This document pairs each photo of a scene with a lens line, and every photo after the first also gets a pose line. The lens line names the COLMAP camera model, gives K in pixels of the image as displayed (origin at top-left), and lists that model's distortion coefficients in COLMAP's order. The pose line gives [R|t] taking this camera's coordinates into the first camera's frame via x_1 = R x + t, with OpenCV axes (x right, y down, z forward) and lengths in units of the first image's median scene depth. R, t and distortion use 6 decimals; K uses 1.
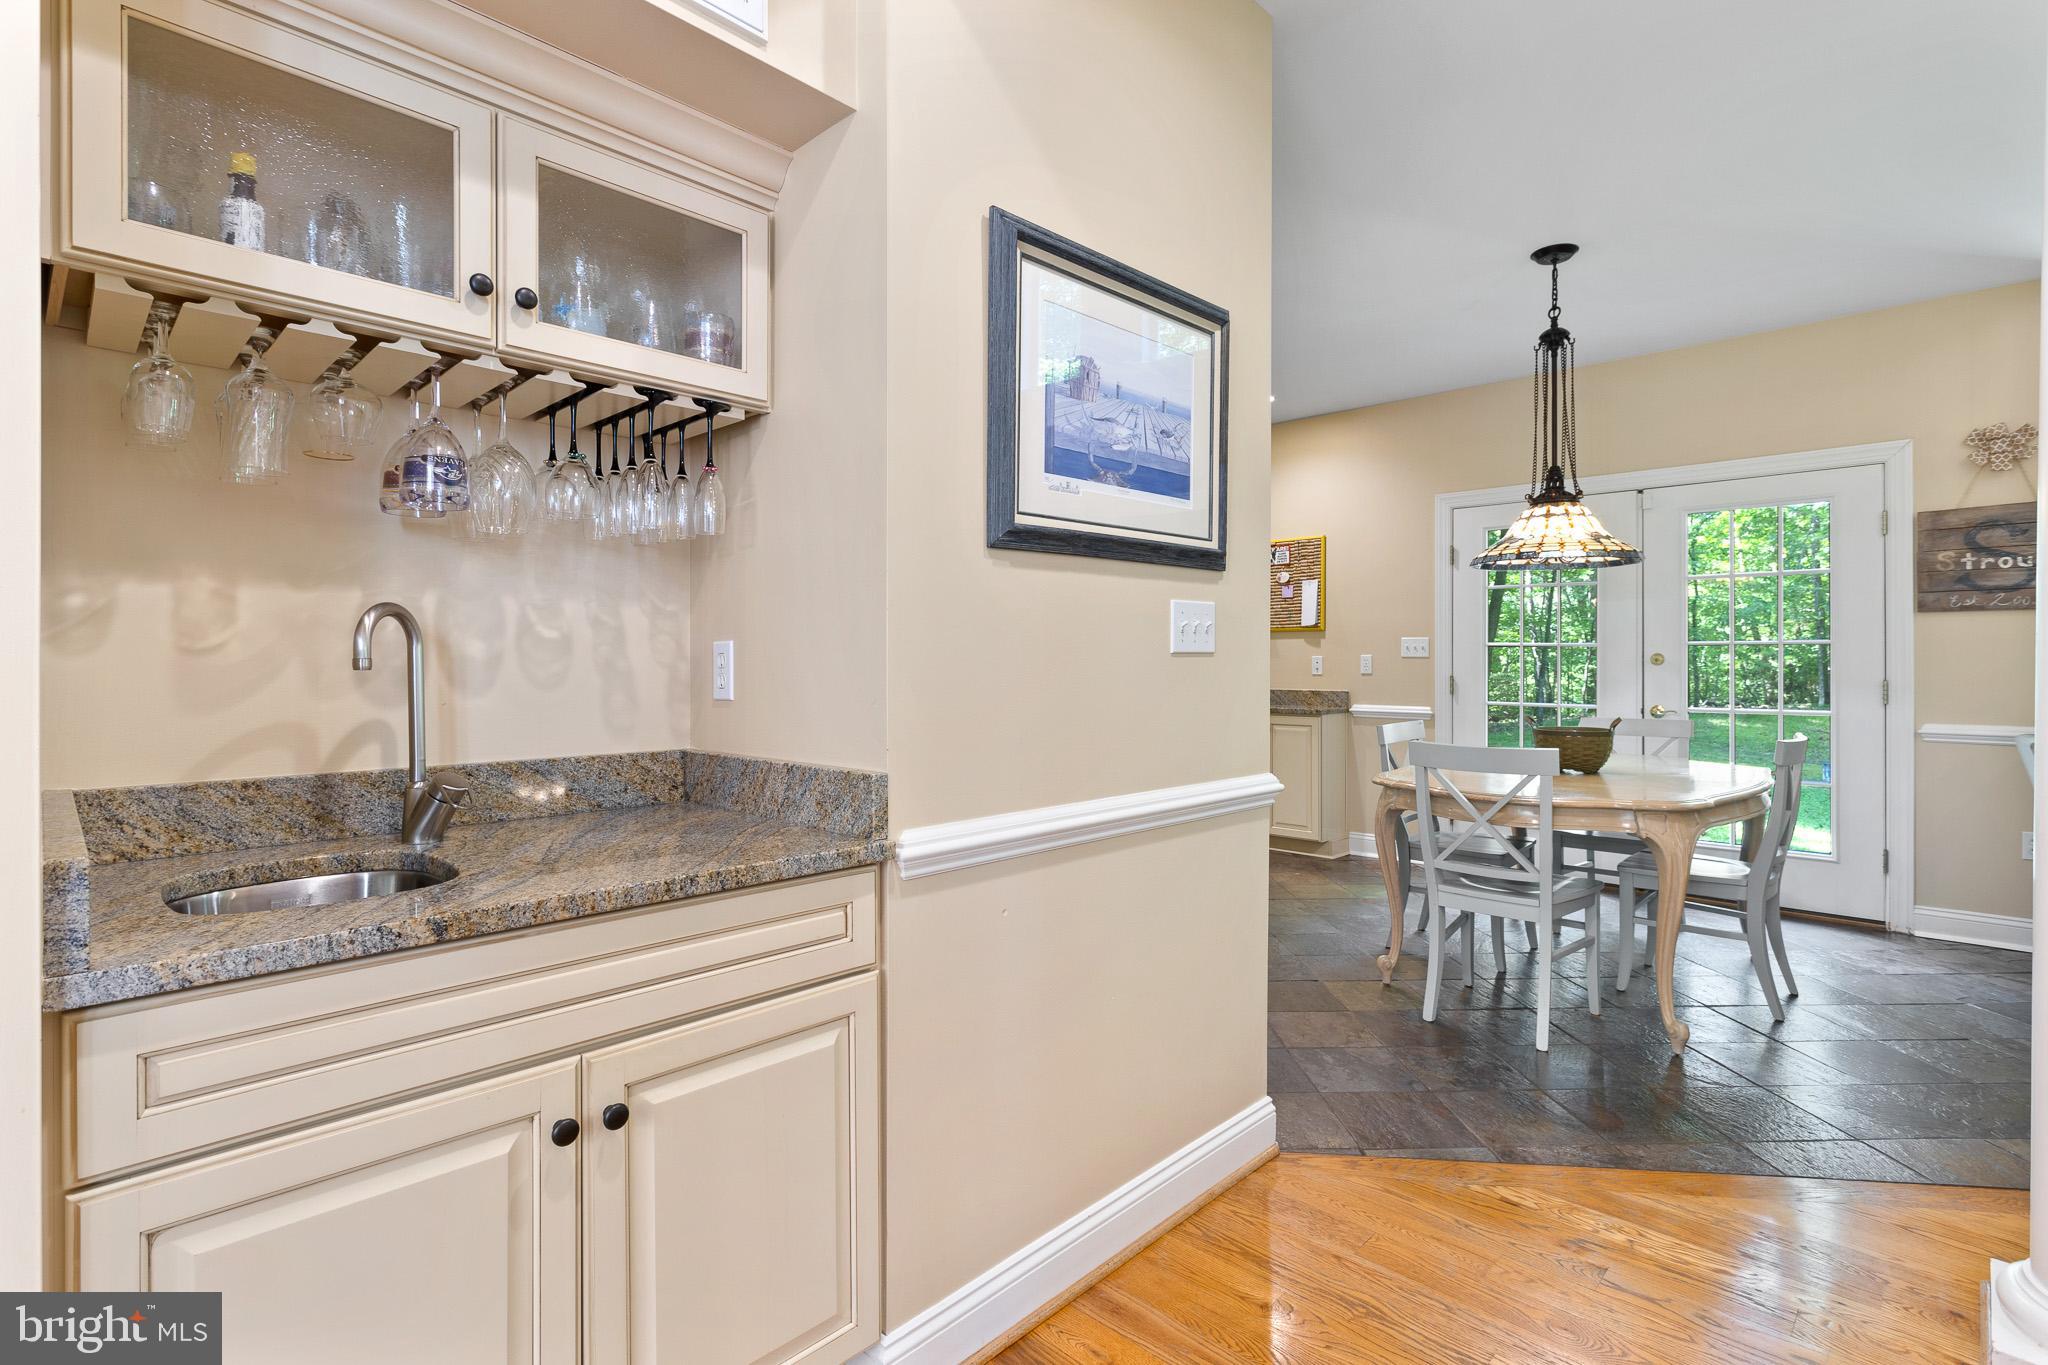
lens RADIAL K [[956.7, 0, 1018.5], [0, 956.7, 664.9], [0, 0, 1]] dist [0.001488, 0.000277]
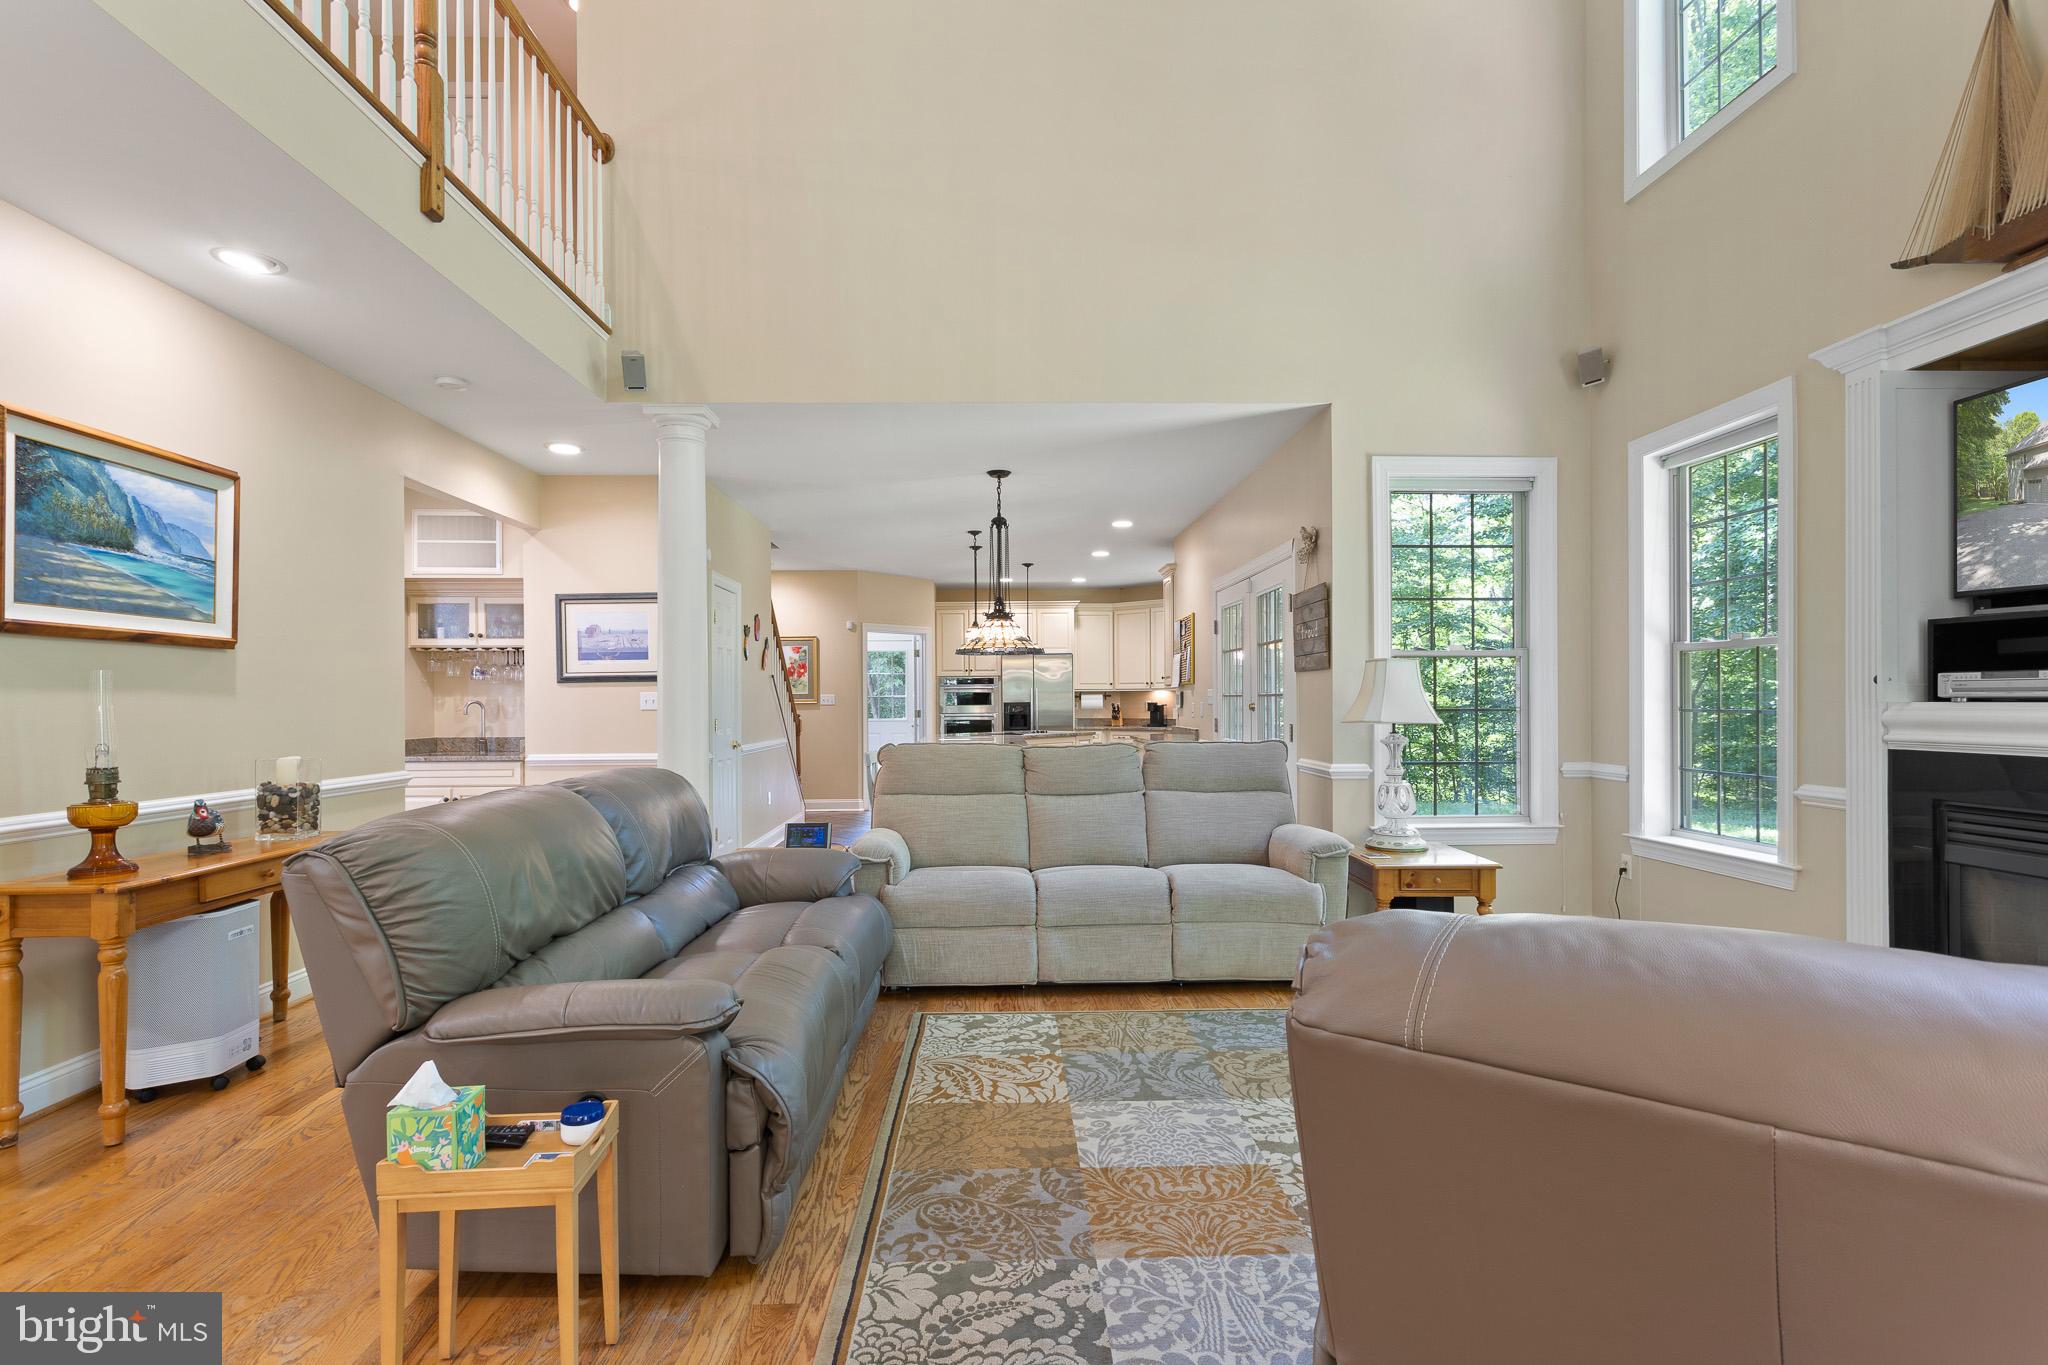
lens RADIAL K [[987.9, 0, 1014.3], [0, 987.9, 704.6], [0, 0, 1]] dist [-0.002391, 0.000049]
pose [[0.722078, -0.000977, -0.691811, 3.694208], [0.001351, 0.999999, -0.000003, -0.032209], [0.691810, -0.000933, 0.722079, -0.533203]]
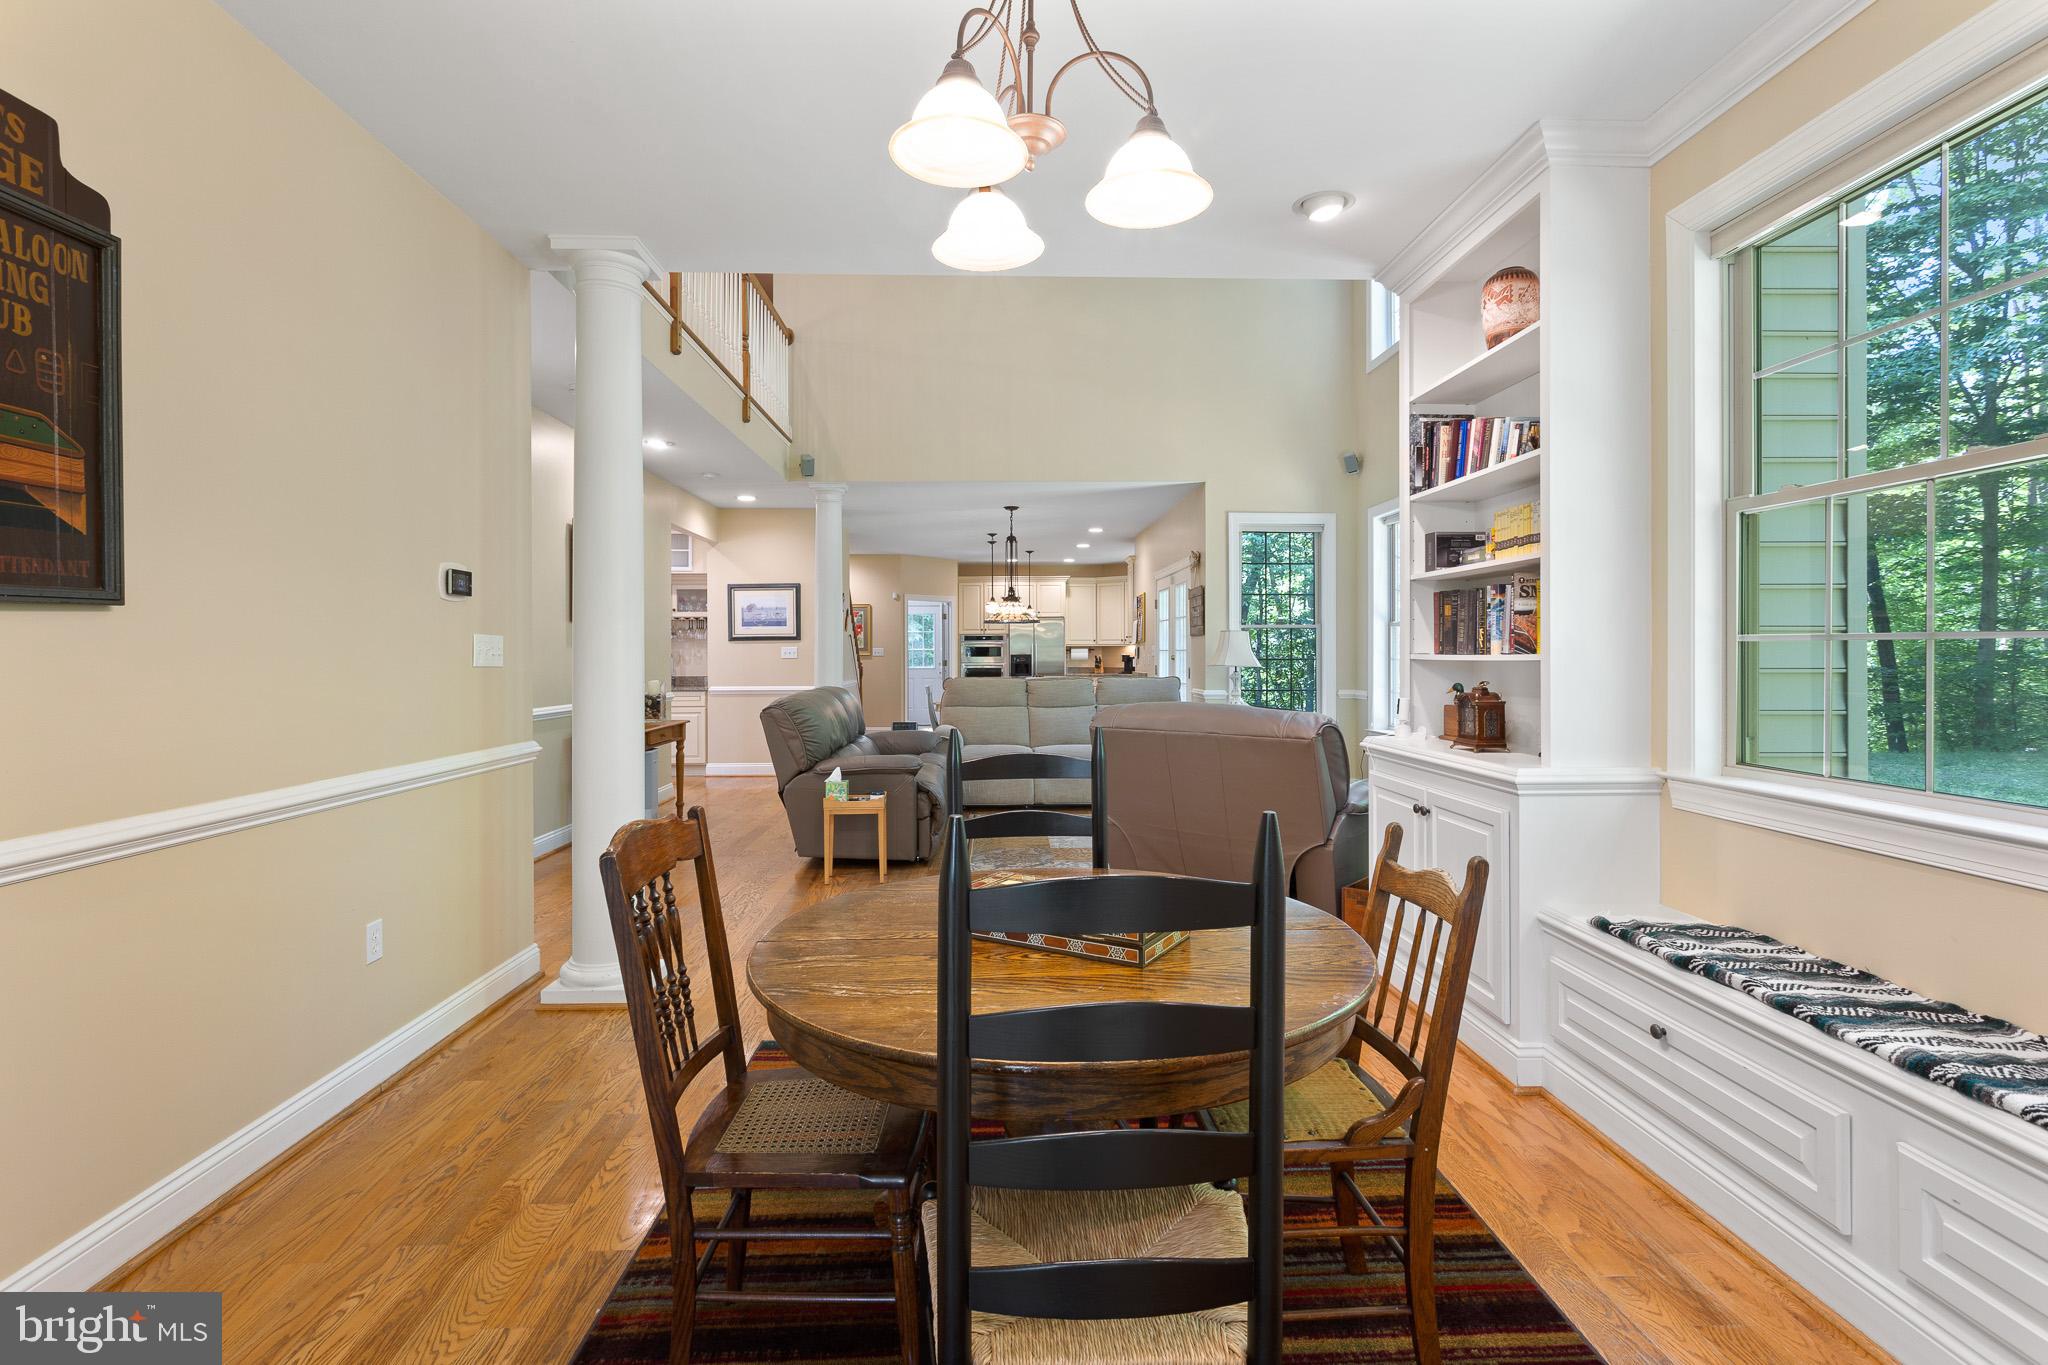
lens RADIAL K [[1000.6, 0, 1019.6], [0, 1000.6, 650.9], [0, 0, 1]] dist [-0.001705, -0.000112]
pose [[0.724919, -0.003679, -0.688825, 5.138154], [-0.001273, 0.999977, -0.006680, -0.020331], [0.688833, 0.005719, 0.724897, -2.085230]]
